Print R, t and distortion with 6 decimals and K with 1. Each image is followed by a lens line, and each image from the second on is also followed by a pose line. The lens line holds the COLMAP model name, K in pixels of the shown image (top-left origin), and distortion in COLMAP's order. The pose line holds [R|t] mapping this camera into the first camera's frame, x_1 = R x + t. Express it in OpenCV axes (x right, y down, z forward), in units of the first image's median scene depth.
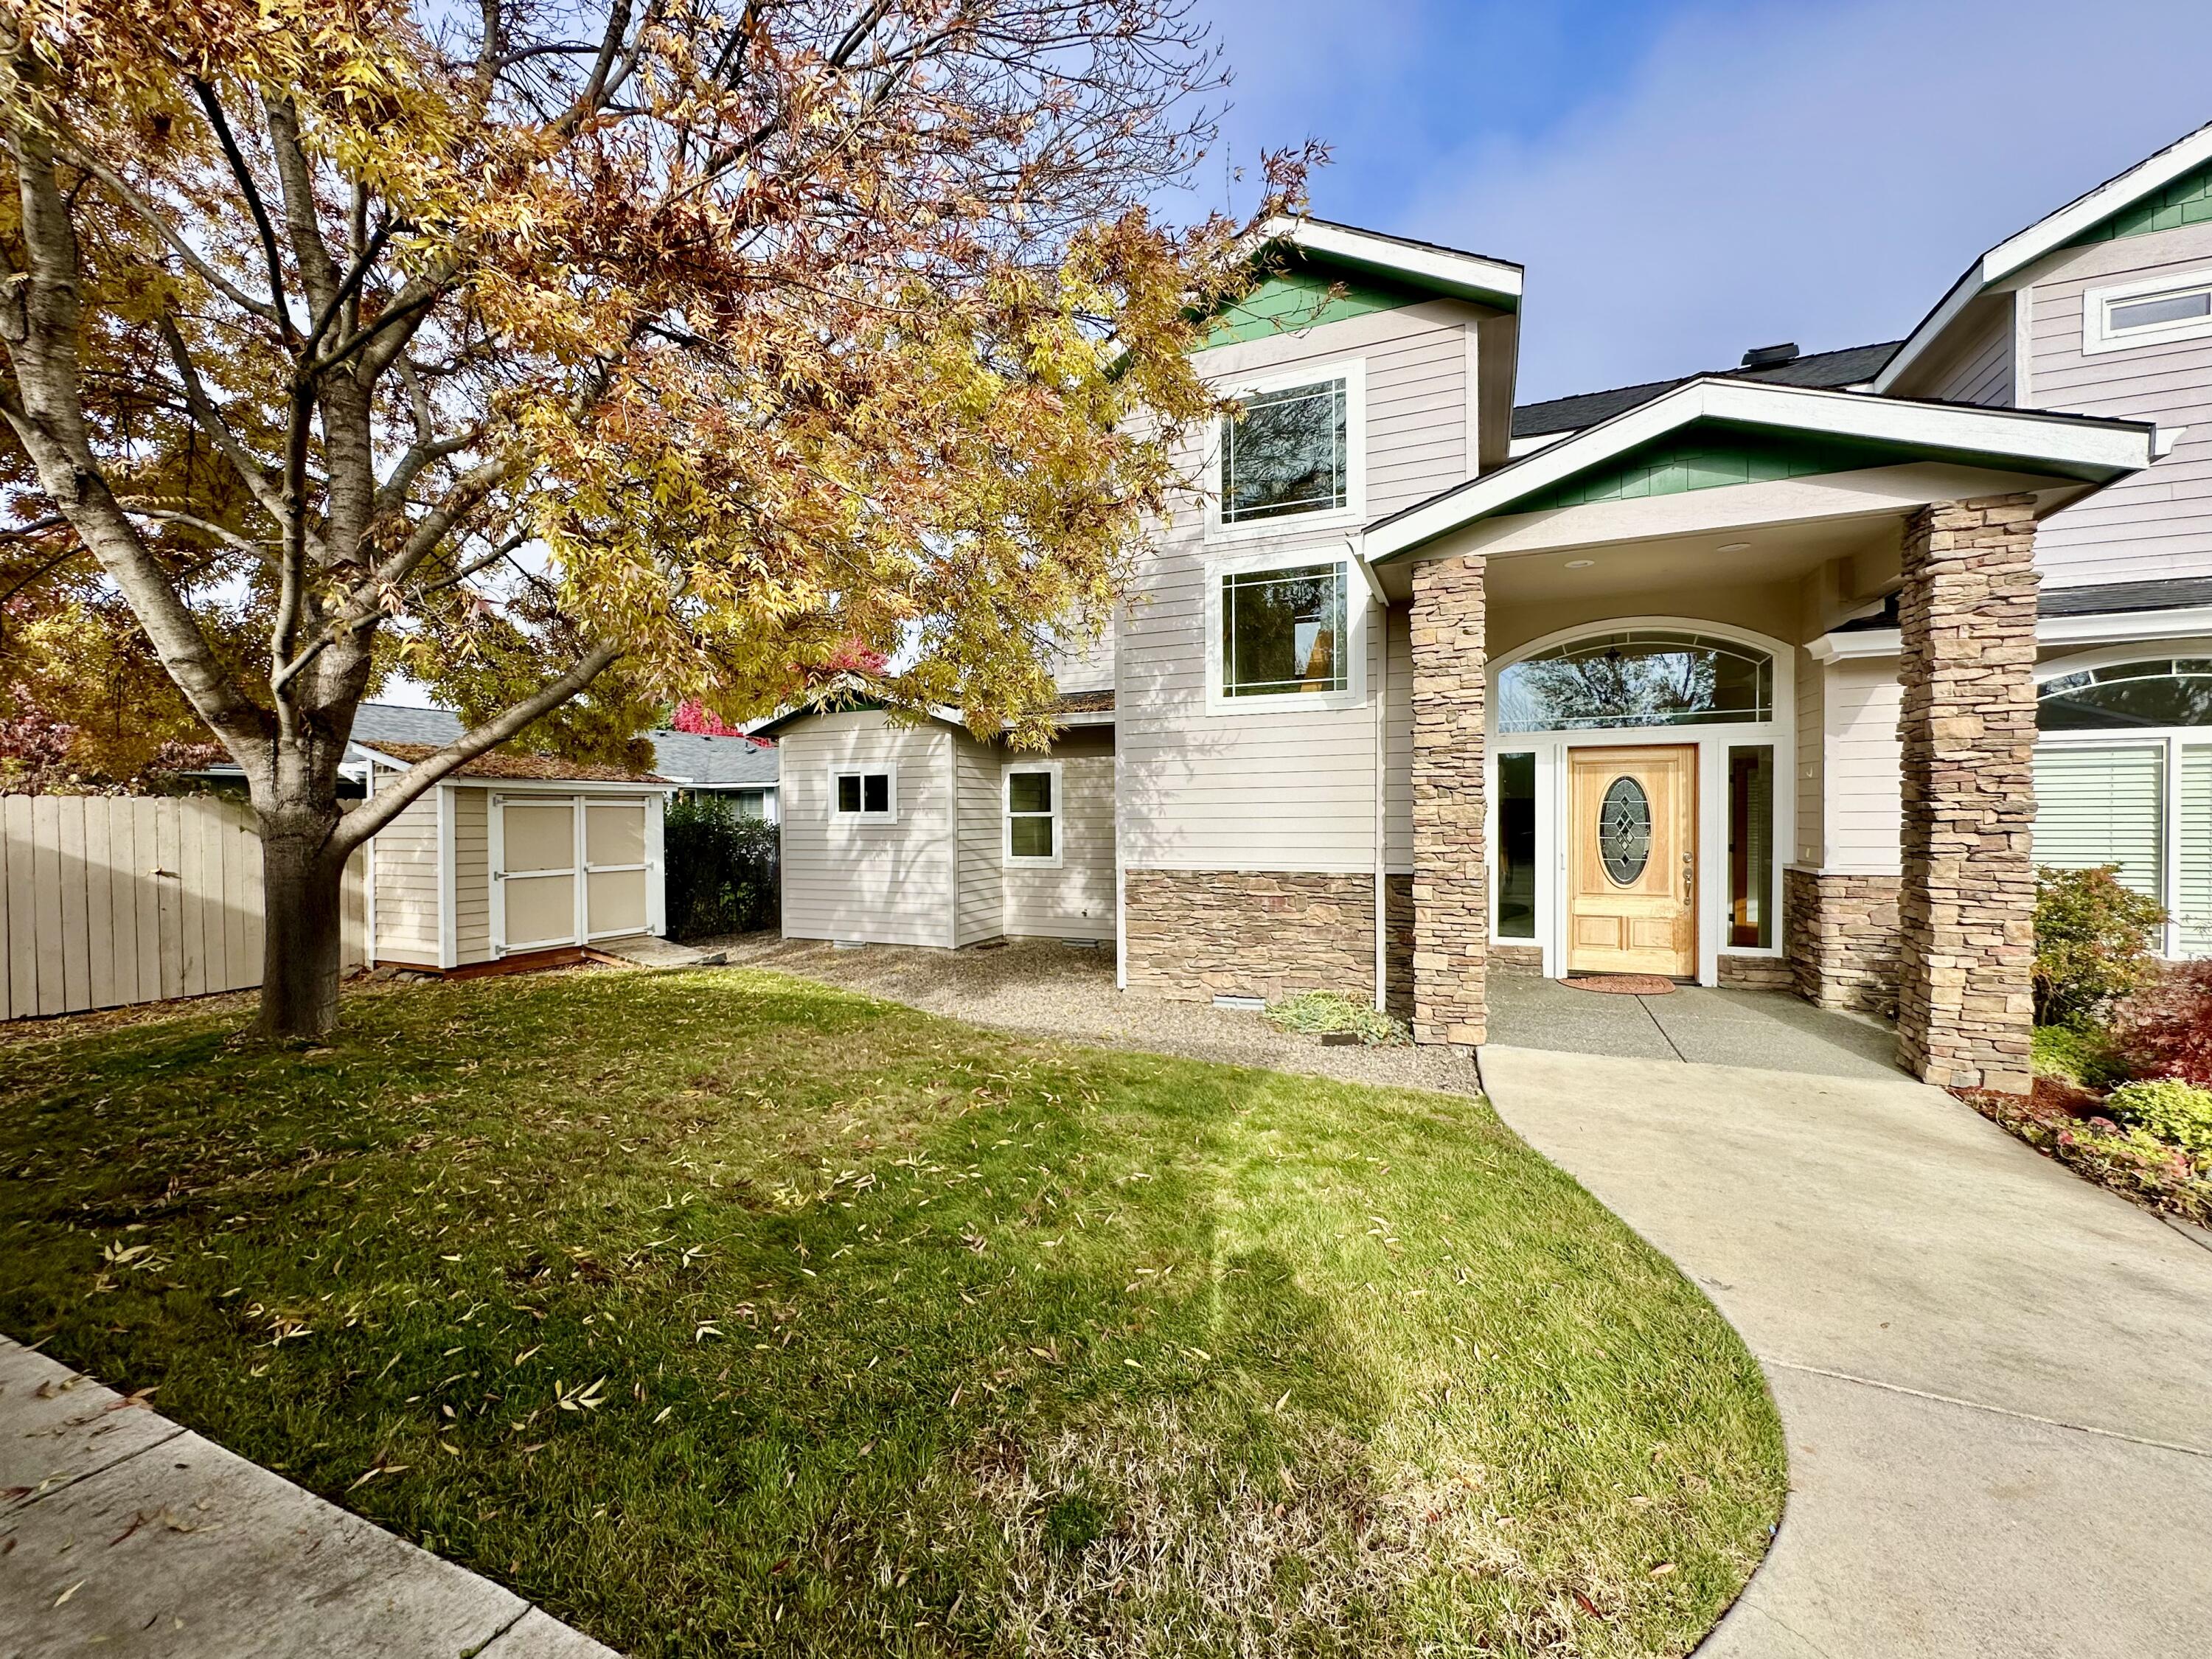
lens RADIAL K [[884.8, 0, 1110.9], [0, 884.8, 824.6], [0, 0, 1]] dist [0.000428, 0.000068]
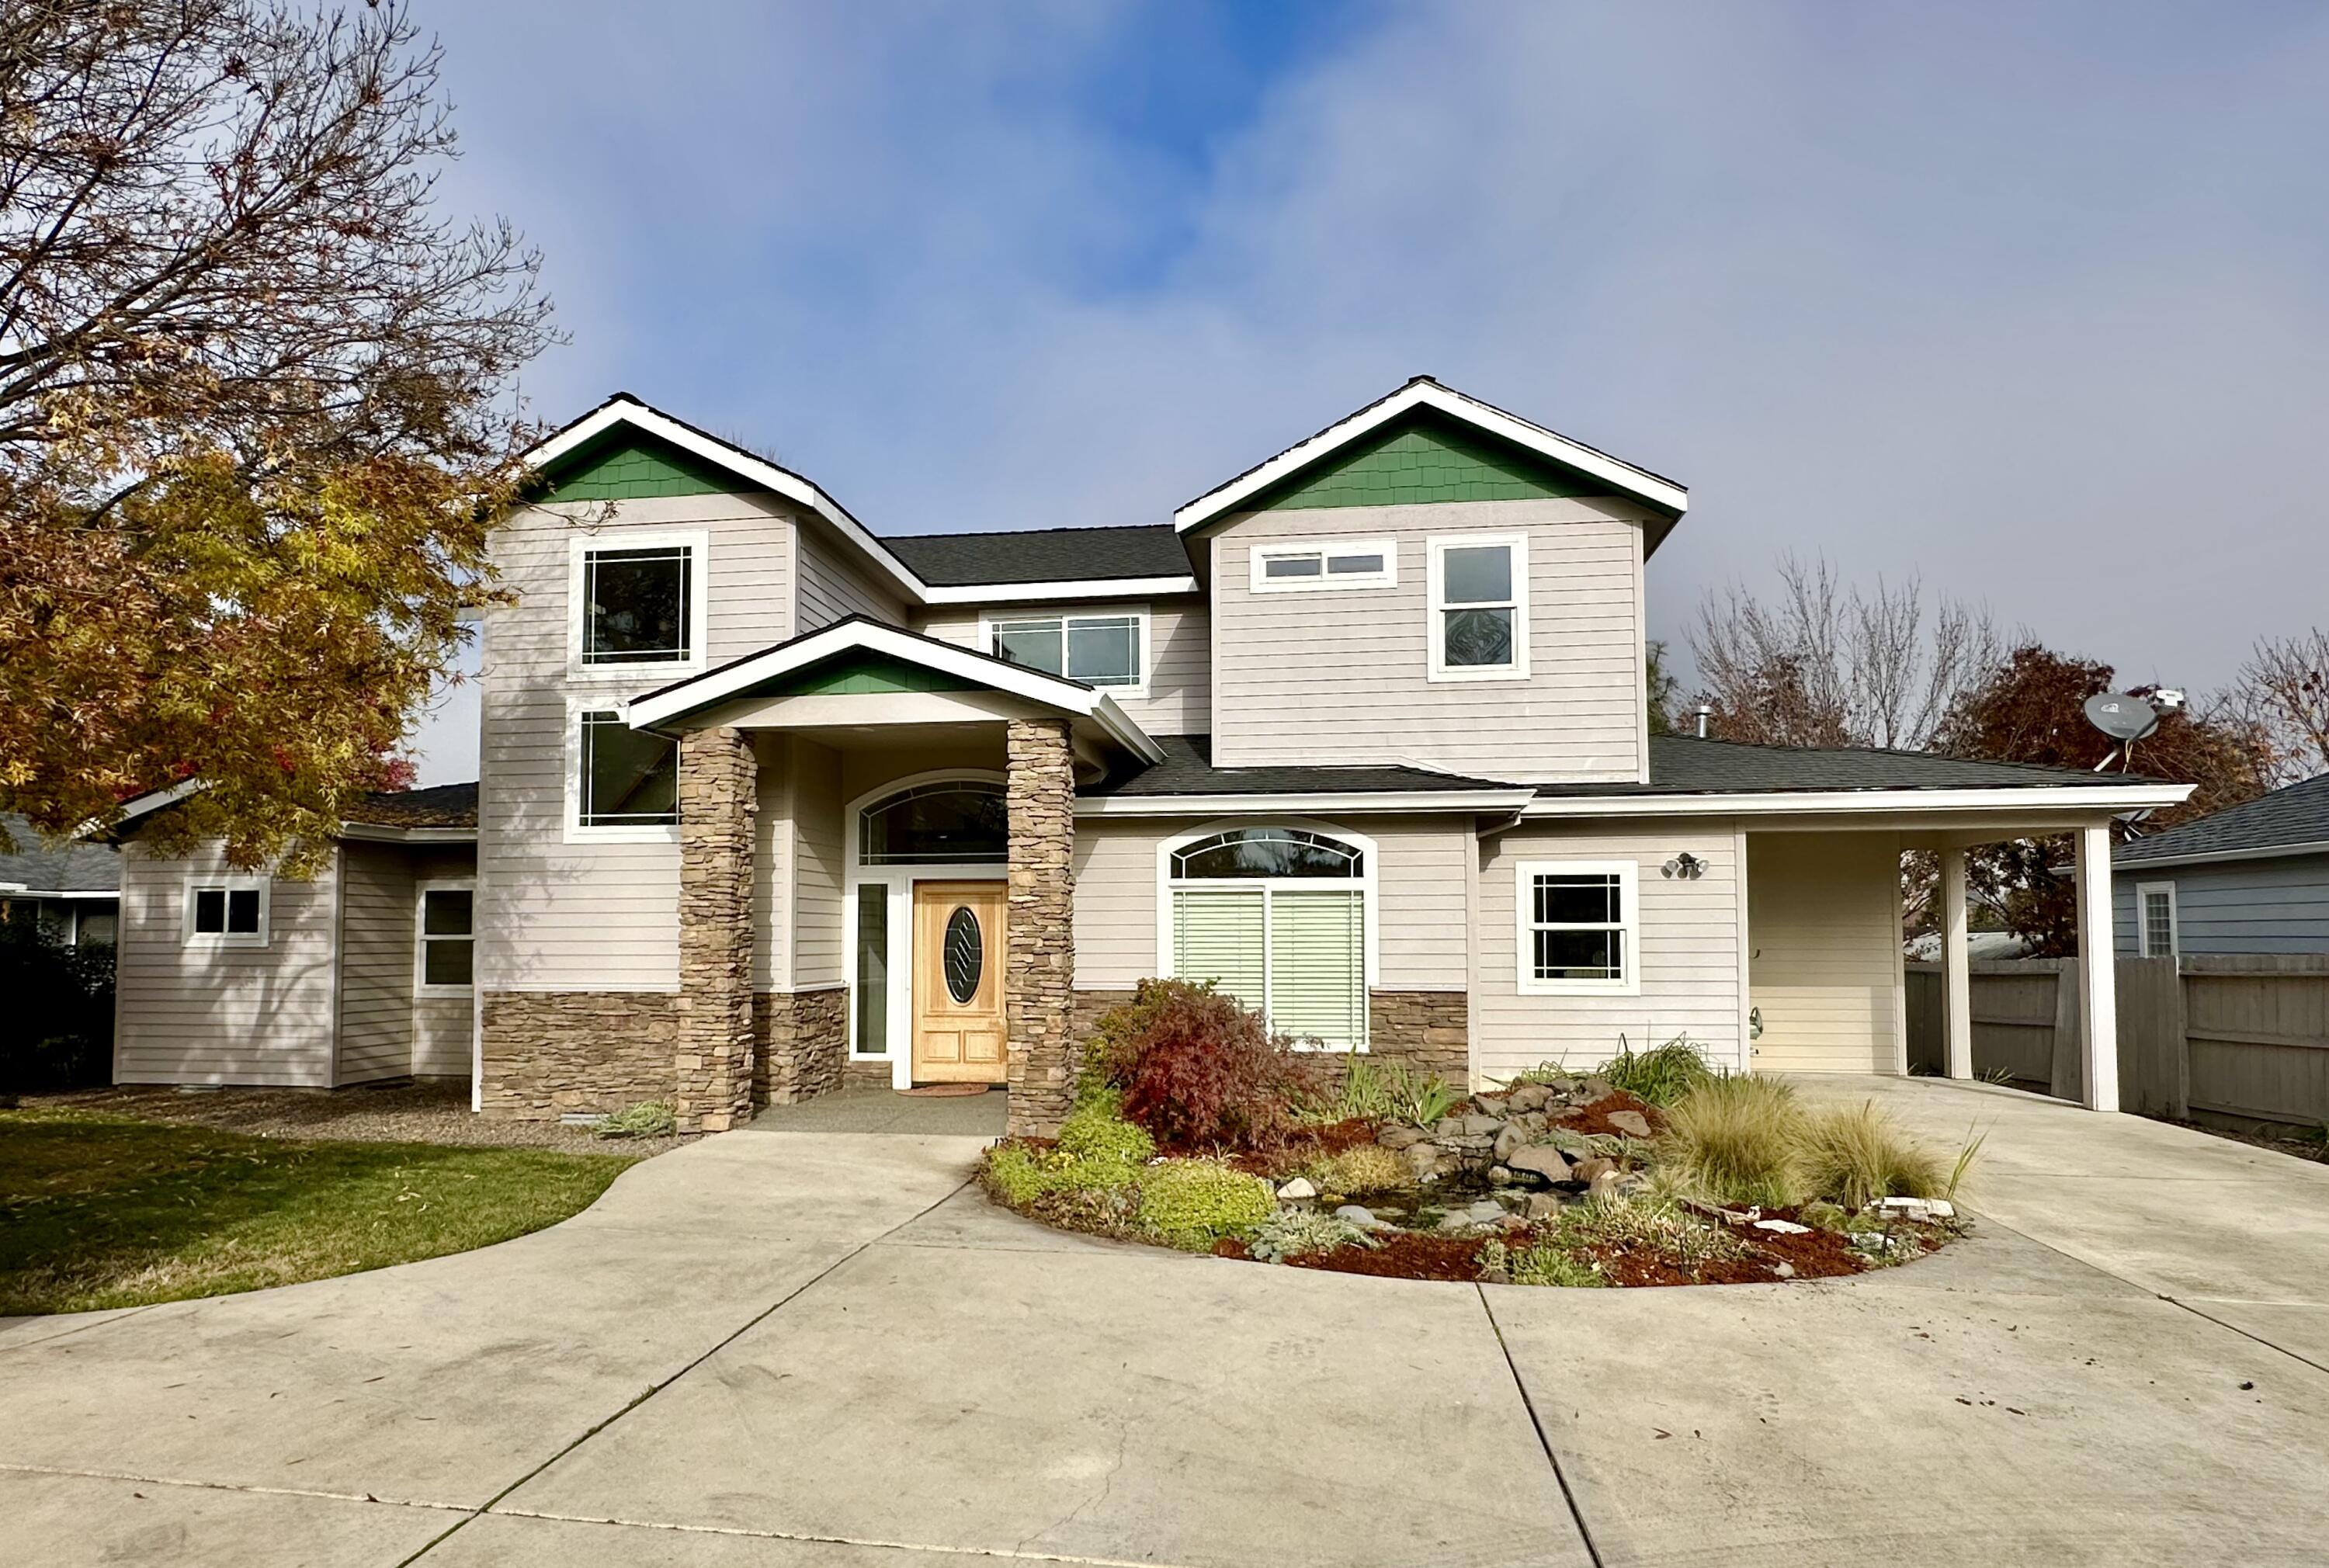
lens RADIAL K [[1269.4, 0, 1162.9], [0, 1269.4, 877.8], [0, 0, 1]] dist [-0.004302, 0.000610]
pose [[0.965123, 0.019400, 0.261076, 0.402620], [-0.003210, 0.998052, -0.062297, 0.008740], [-0.261776, 0.059287, 0.963306, -0.628621]]
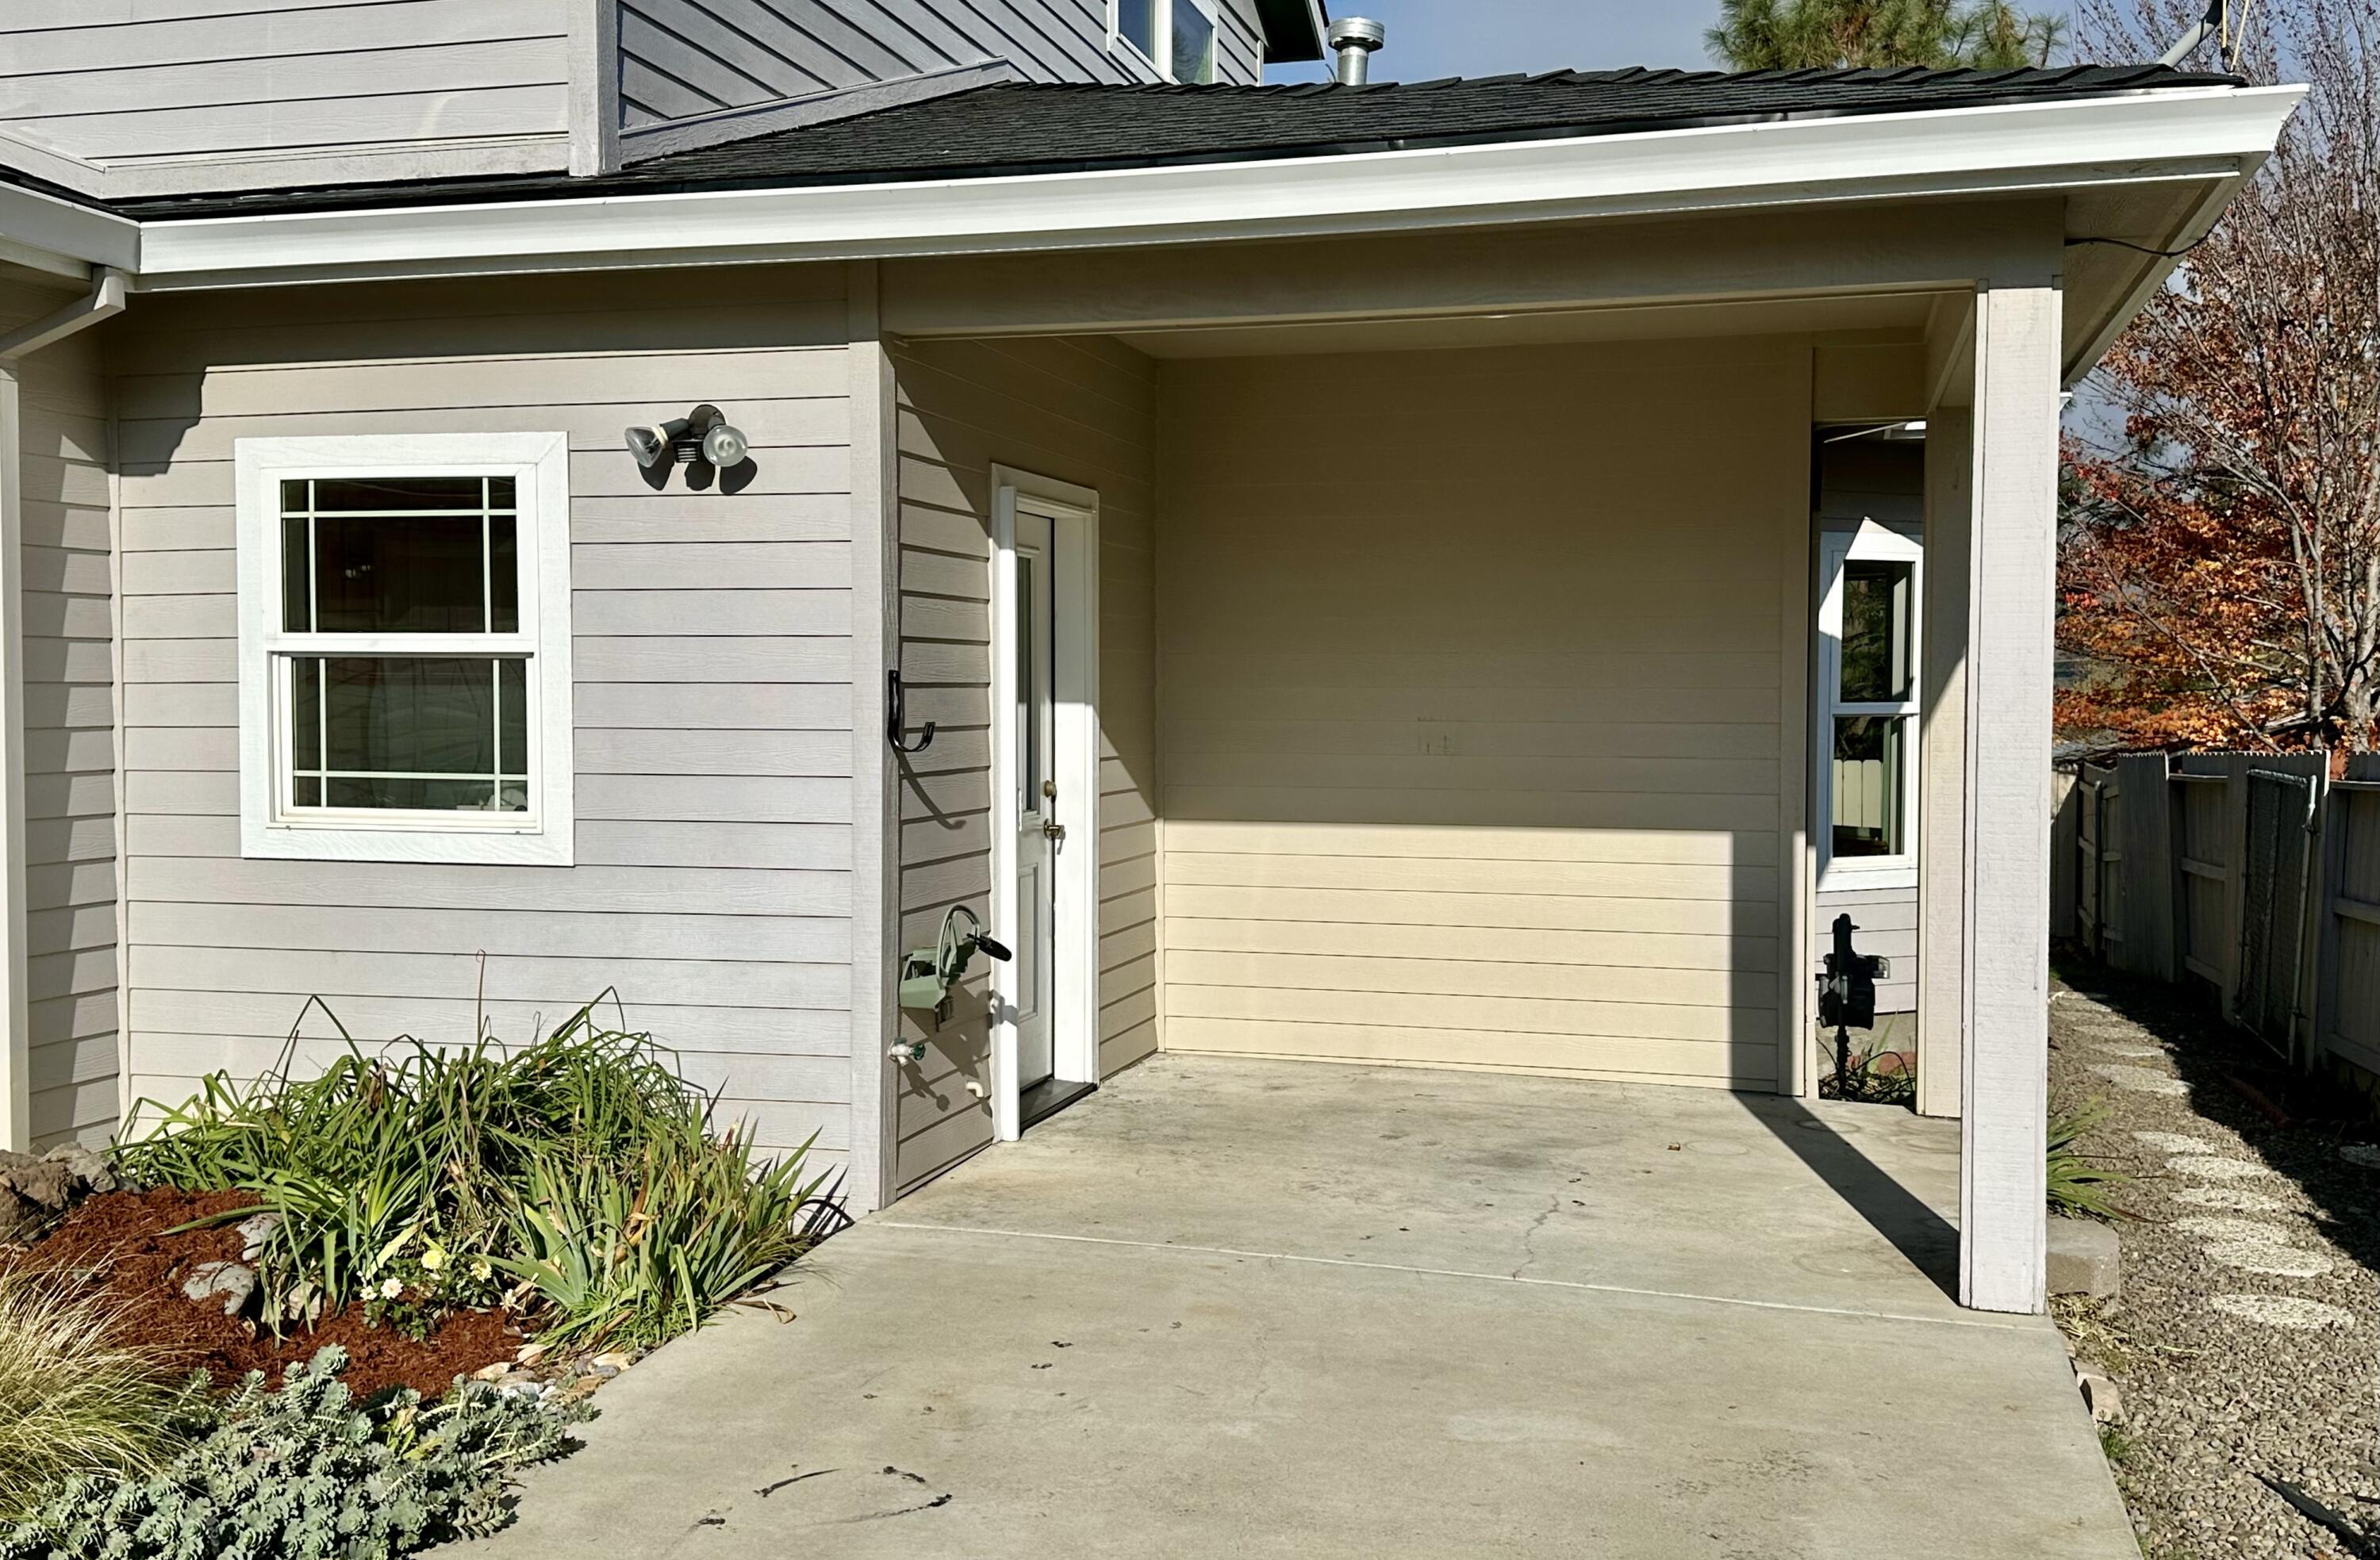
lens RADIAL K [[2279.1, 0, 1228.1], [0, 2279.1, 780.6], [0, 0, 1]] dist [0.053966, -0.004383]
pose [[0.988743, 0.006099, 0.149501, 1.437814], [-0.010005, 0.999628, 0.025388, -0.002652], [-0.149291, -0.026598, 0.988436, -0.204455]]
